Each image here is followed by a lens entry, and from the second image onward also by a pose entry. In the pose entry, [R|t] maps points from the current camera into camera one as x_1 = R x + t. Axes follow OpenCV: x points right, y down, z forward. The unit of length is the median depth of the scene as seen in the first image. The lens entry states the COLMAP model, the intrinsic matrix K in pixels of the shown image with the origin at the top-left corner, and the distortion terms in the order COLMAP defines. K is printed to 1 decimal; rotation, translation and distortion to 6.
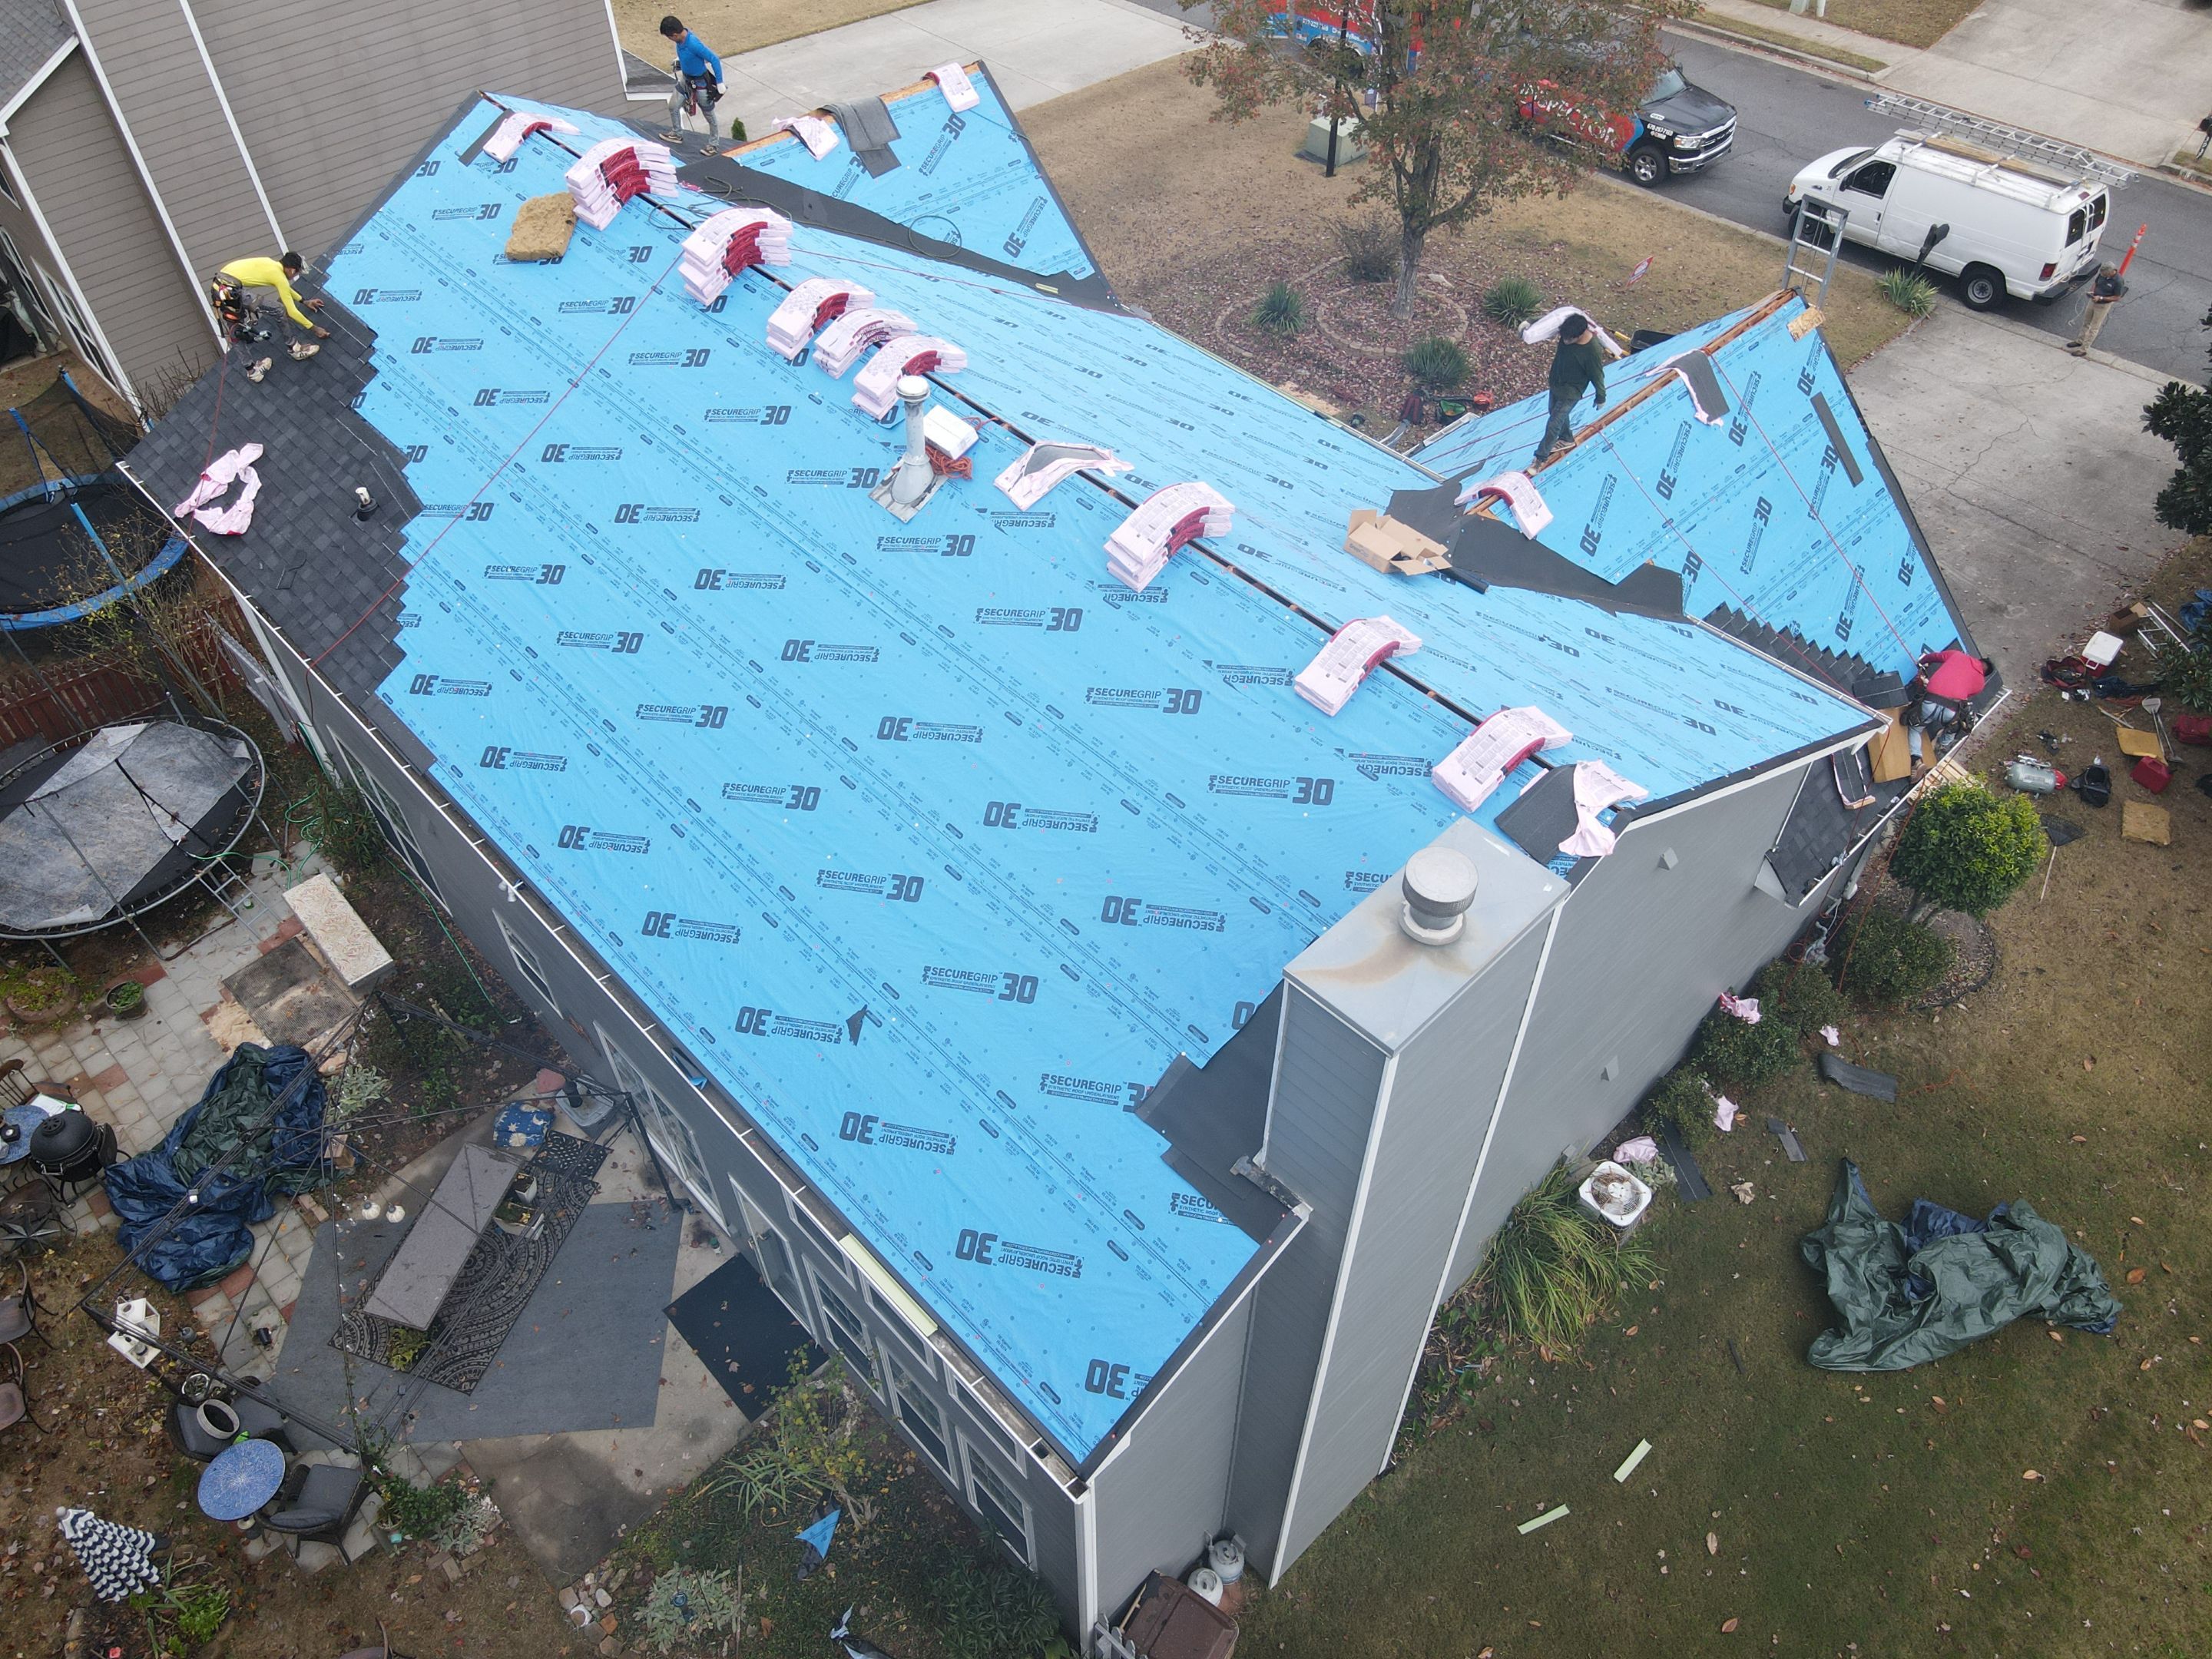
lens RADIAL K [[1617.6, 0, 1112.8], [0, 1617.6, 832.9], [0, 0, 1]] dist [-0.004525, 0.023184]
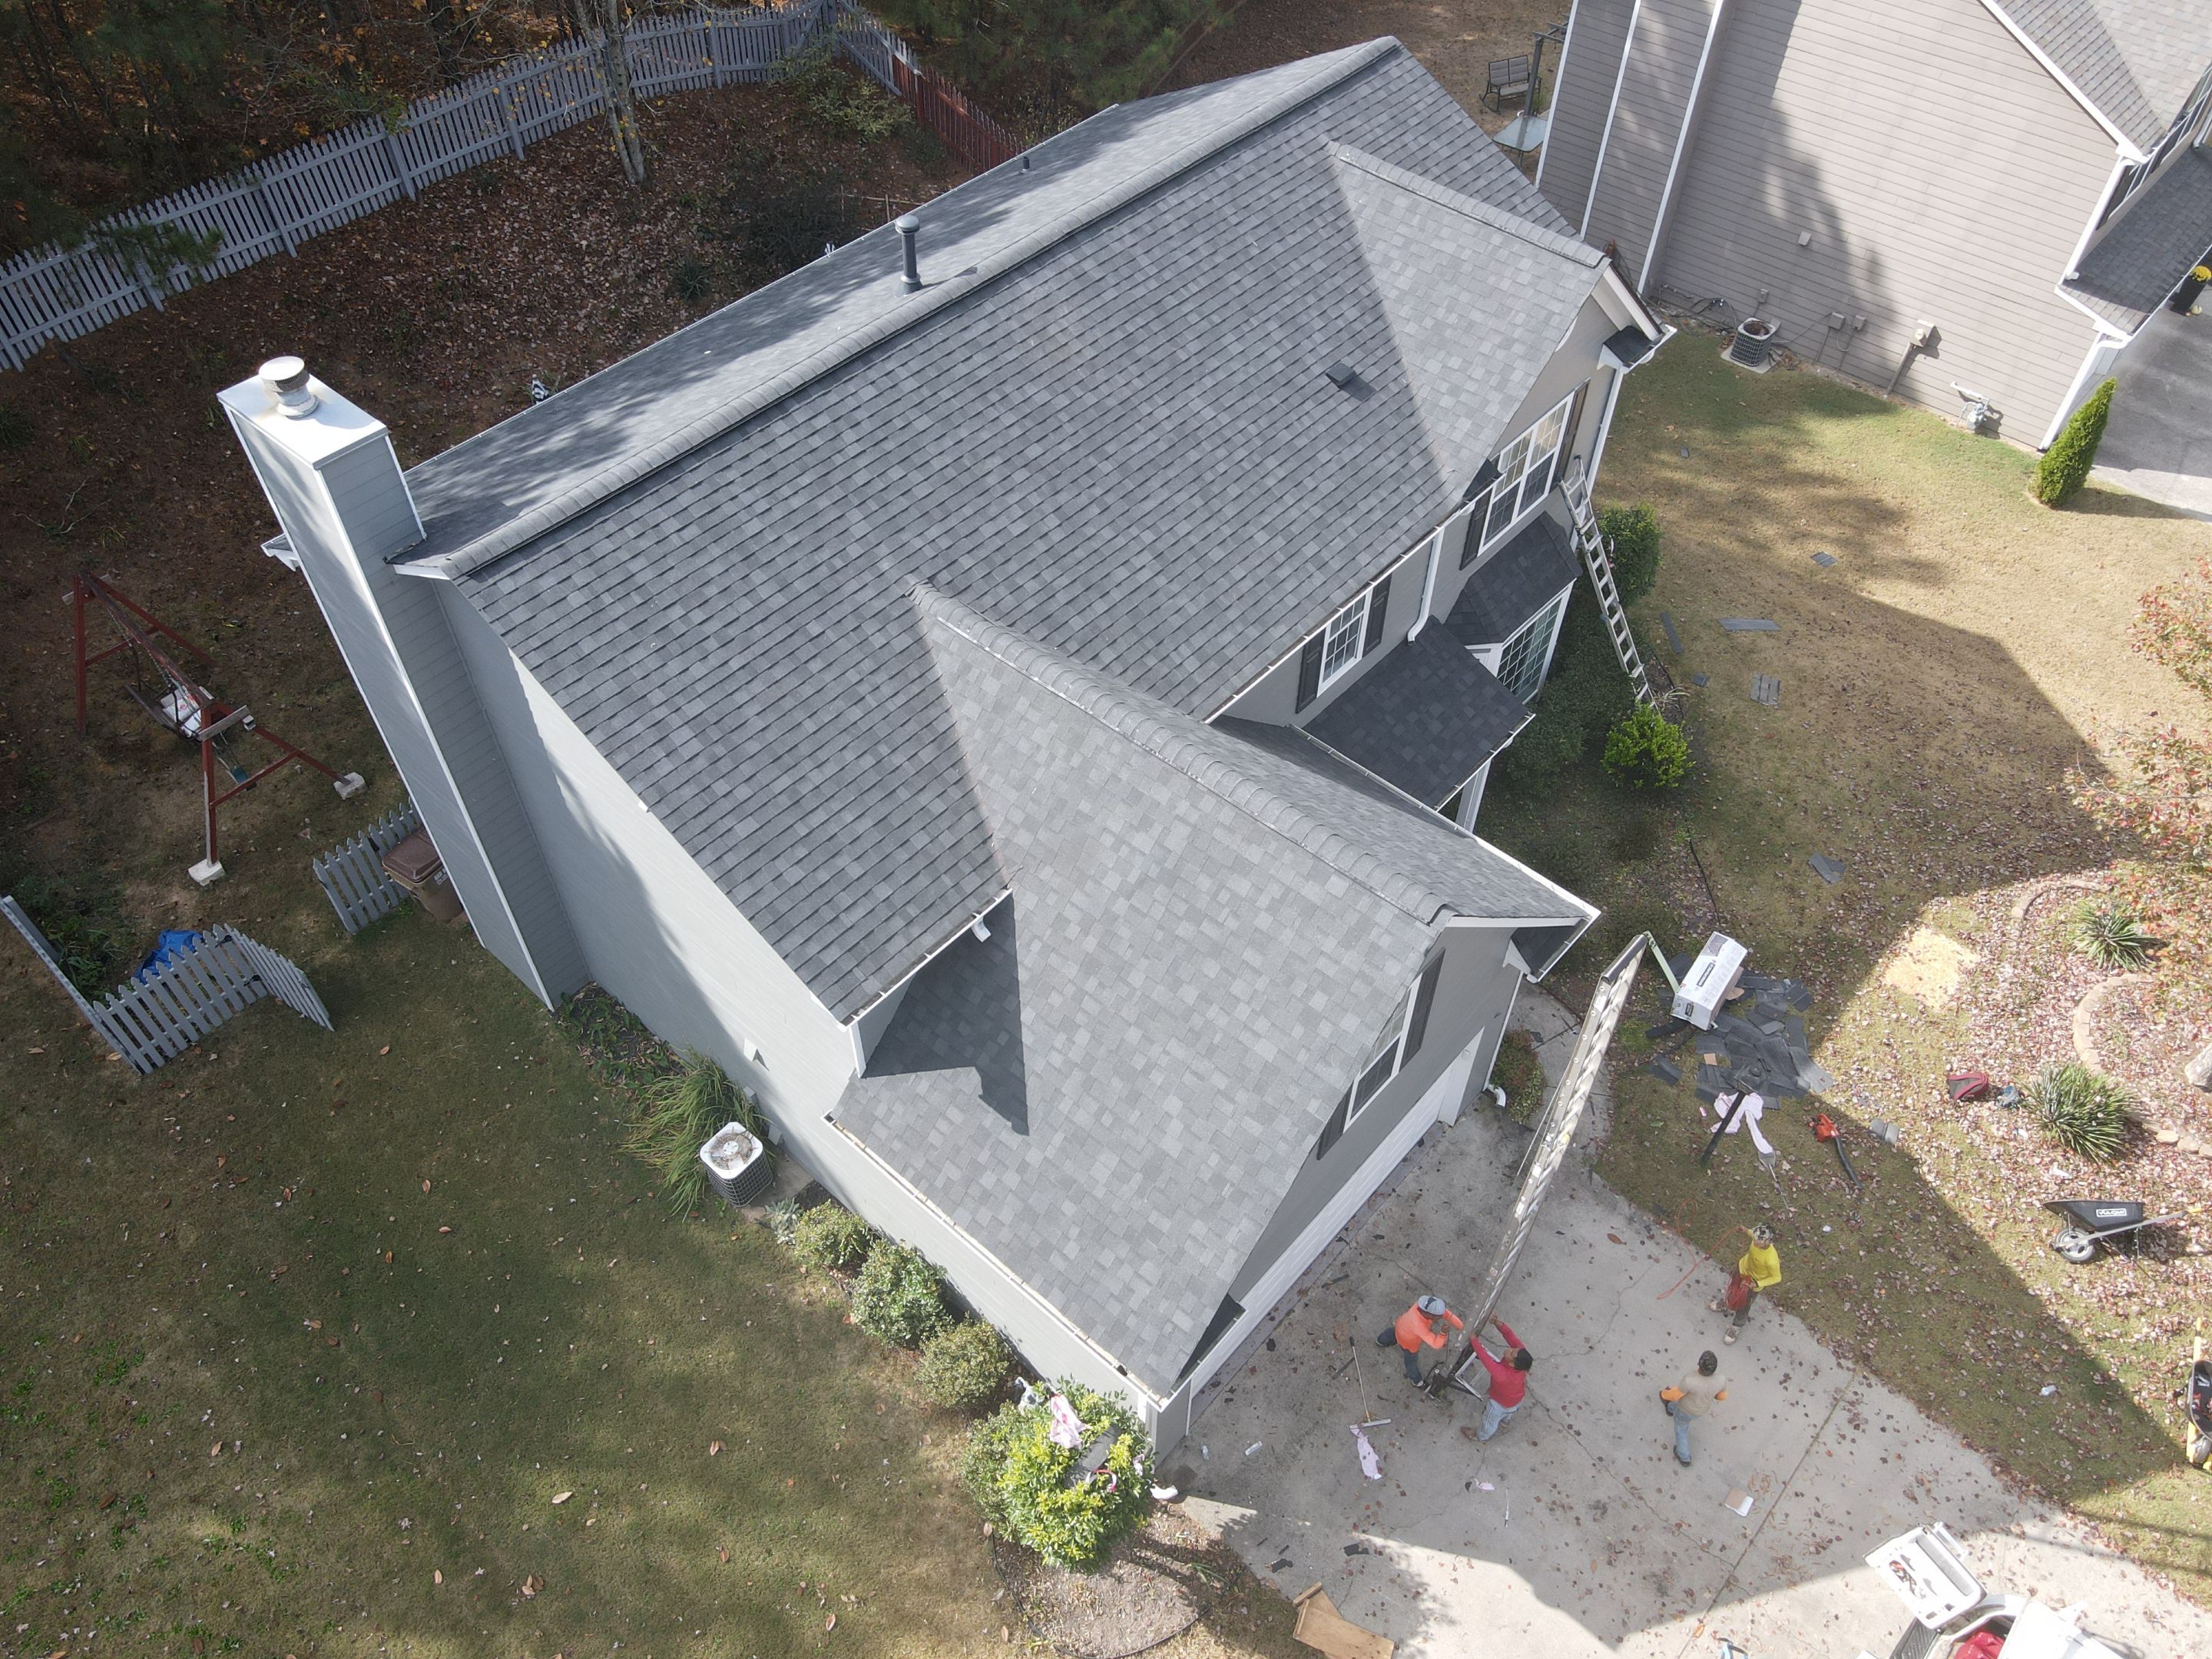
lens RADIAL K [[1617.6, 0, 1101.1], [0, 1617.6, 830.6], [0, 0, 1]] dist [-0.004525, 0.023184]
pose [[0.078801, 0.751648, -0.654840, 0.916905], [-0.740548, 0.483887, 0.466307, -0.613562], [0.667367, 0.448195, 0.594762, 0.406447]]
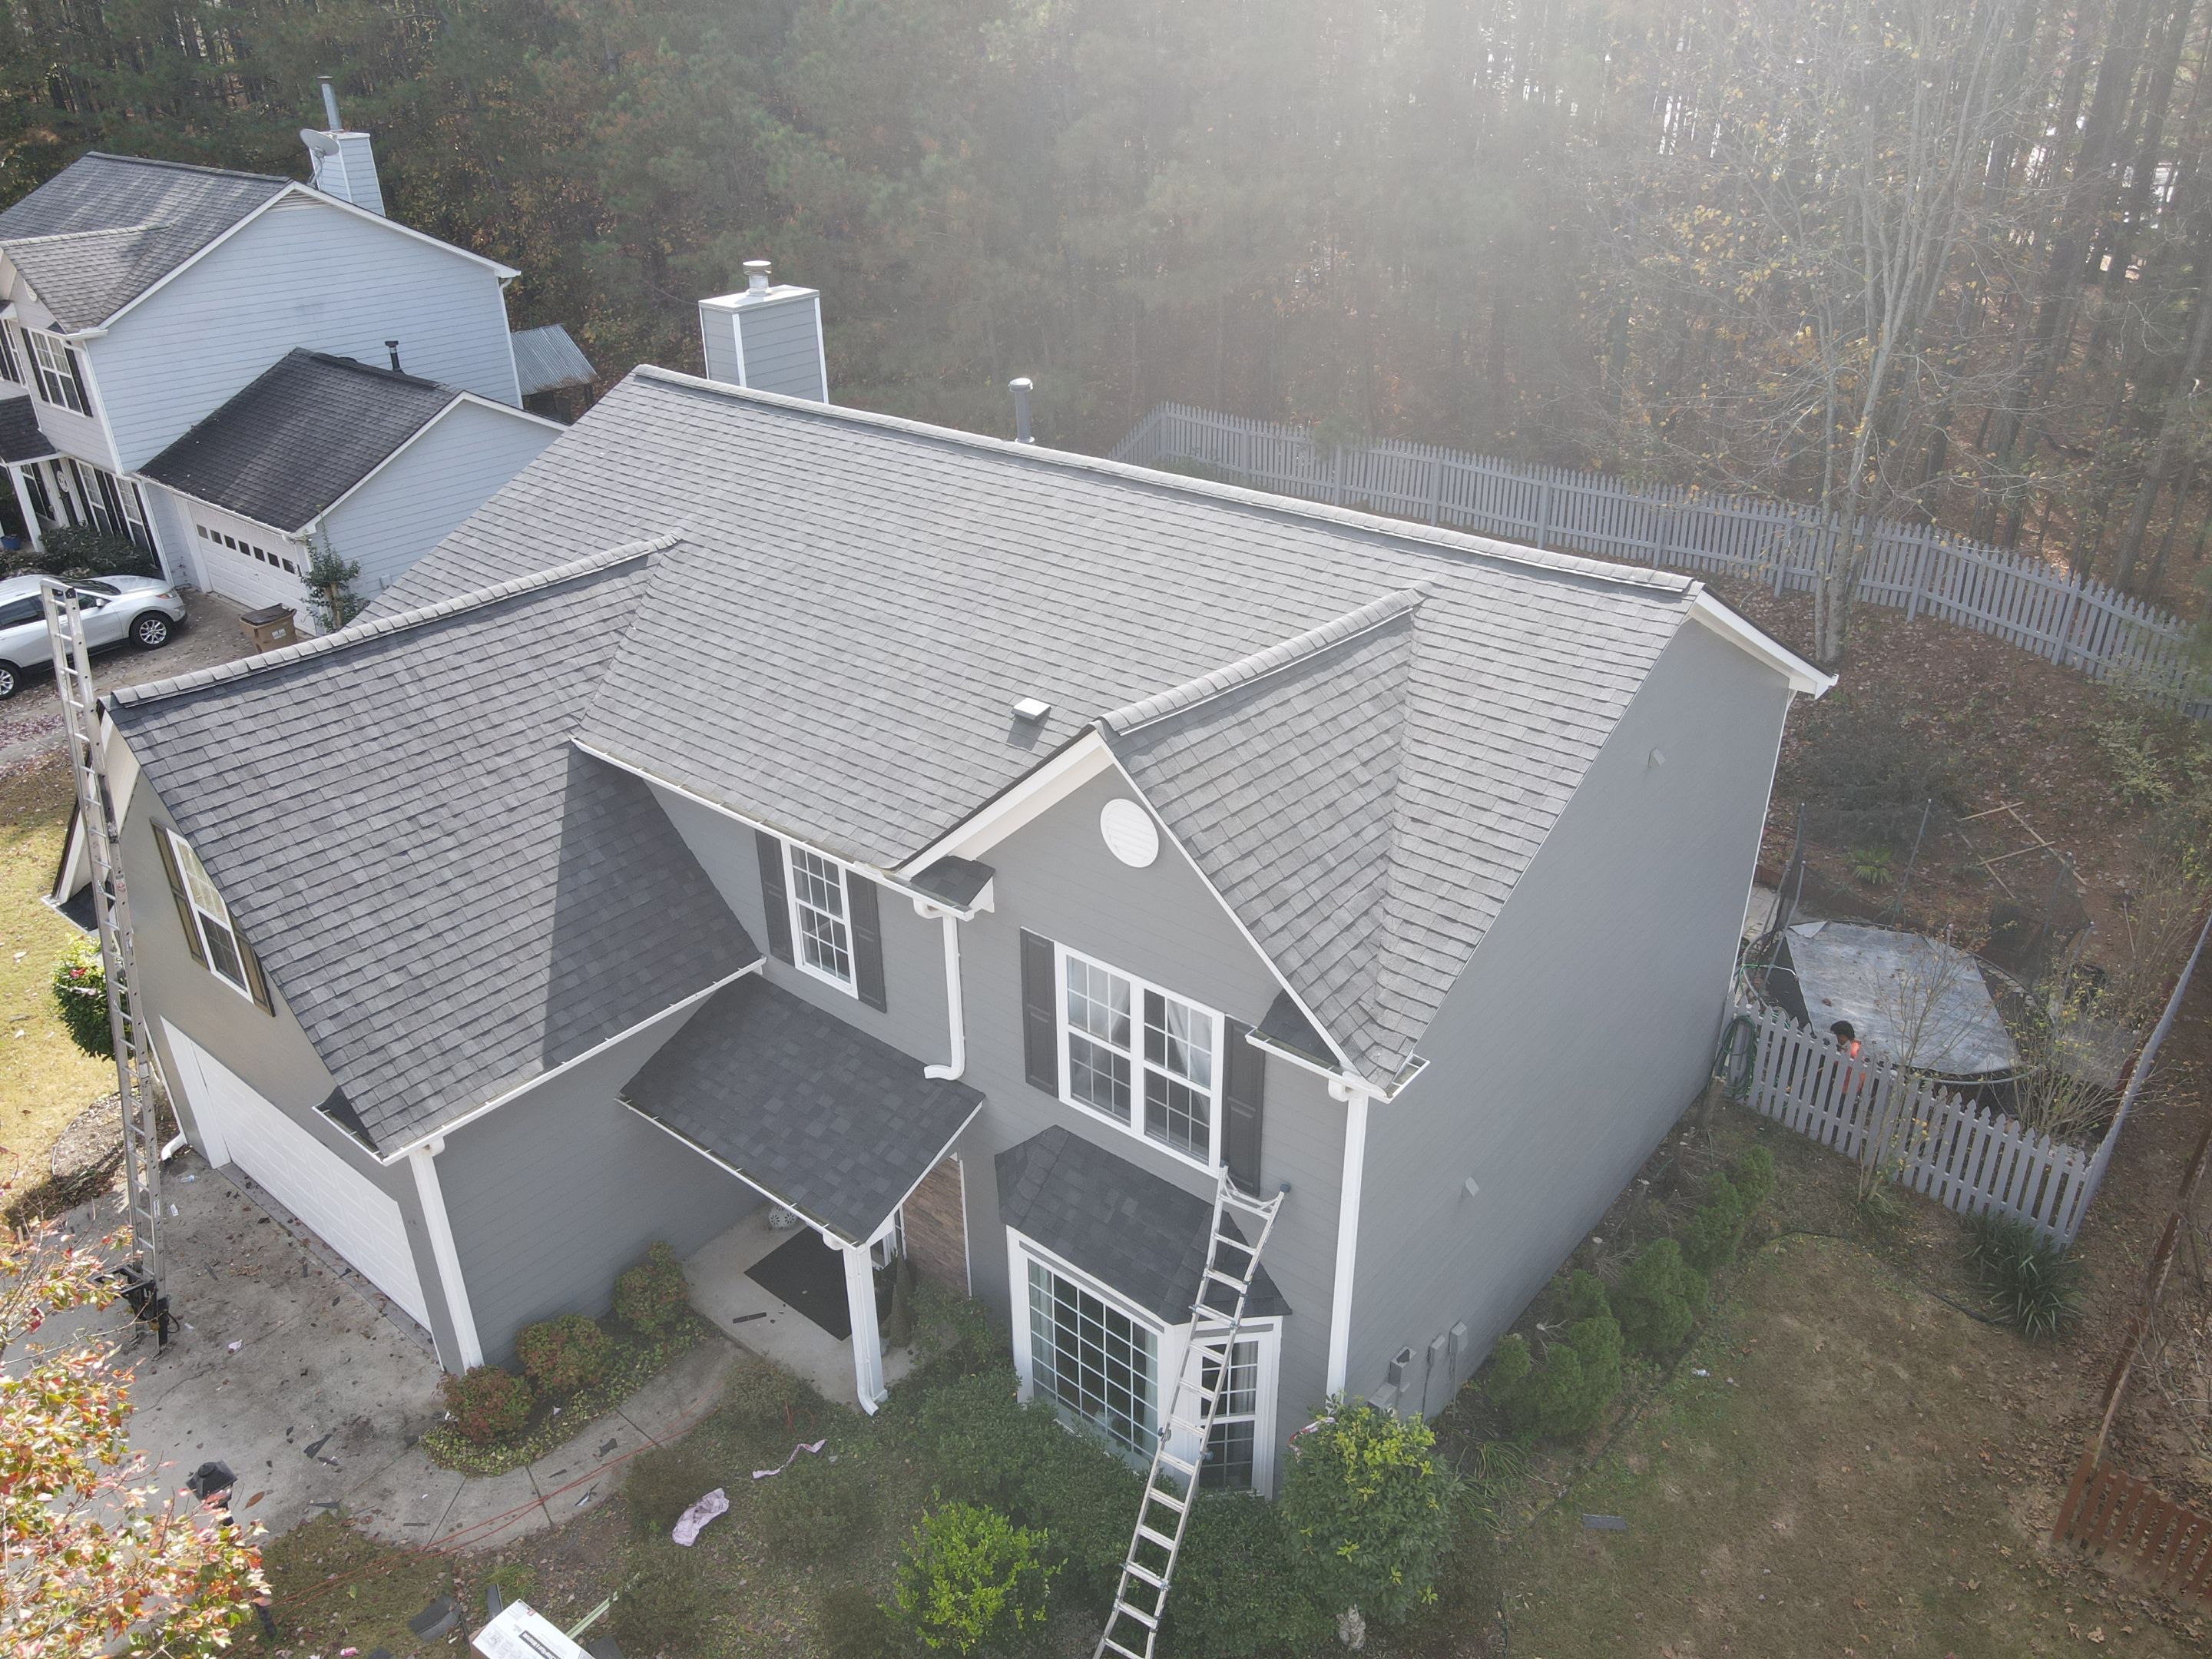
lens RADIAL K [[1617.6, 0, 1098.0], [0, 1617.6, 834.6], [0, 0, 1]] dist [-0.004525, 0.023184]
pose [[-0.993319, 0.059549, -0.098847, -0.017999], [-0.081077, 0.249408, 0.964998, -1.231762], [0.082118, 0.966566, -0.242914, 1.358806]]
